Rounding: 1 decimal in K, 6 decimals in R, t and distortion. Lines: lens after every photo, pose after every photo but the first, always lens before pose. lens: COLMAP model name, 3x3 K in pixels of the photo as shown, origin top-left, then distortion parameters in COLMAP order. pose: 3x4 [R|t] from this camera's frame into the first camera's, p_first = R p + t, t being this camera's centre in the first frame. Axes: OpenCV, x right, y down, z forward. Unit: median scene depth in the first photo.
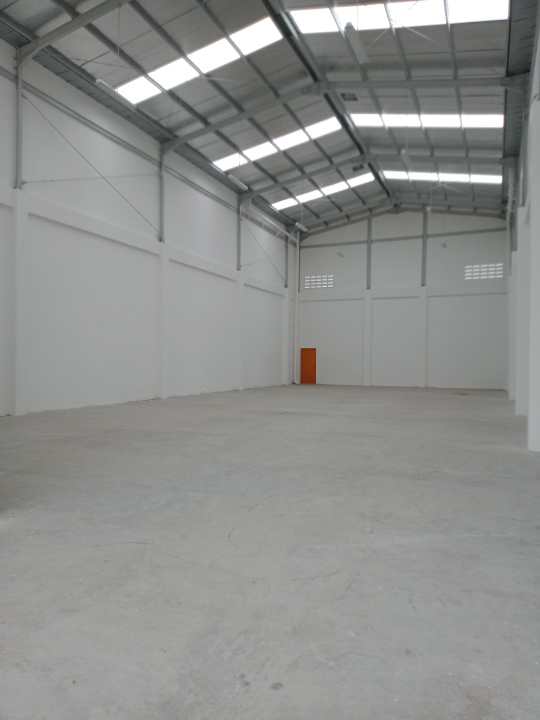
lens RADIAL K [[498.6, 0, 270.0], [0, 498.6, 360.0], [0, 0, 1]] dist [0.067169, -0.000835]
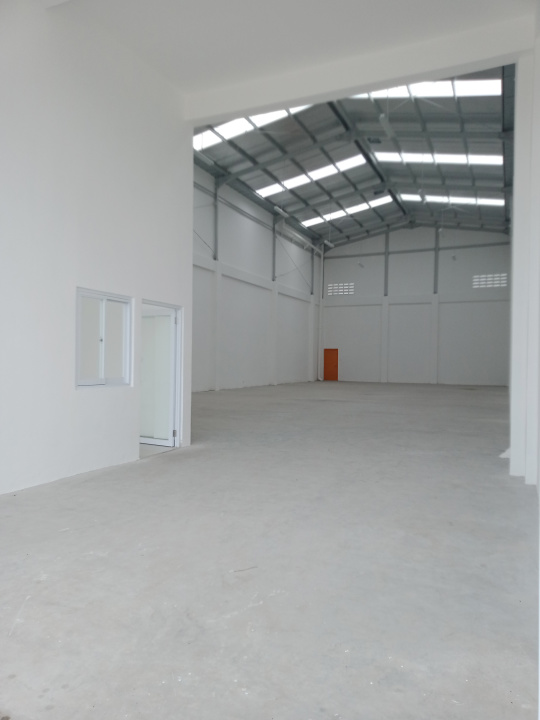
lens RADIAL K [[498.6, 0, 270.0], [0, 498.6, 360.0], [0, 0, 1]] dist [0.067169, -0.000835]
pose [[0.999811, 0.002065, -0.019354, -0.048643], [-0.002080, 0.999998, -0.000739, 0.003504], [0.019352, 0.000779, 0.999812, -0.149526]]
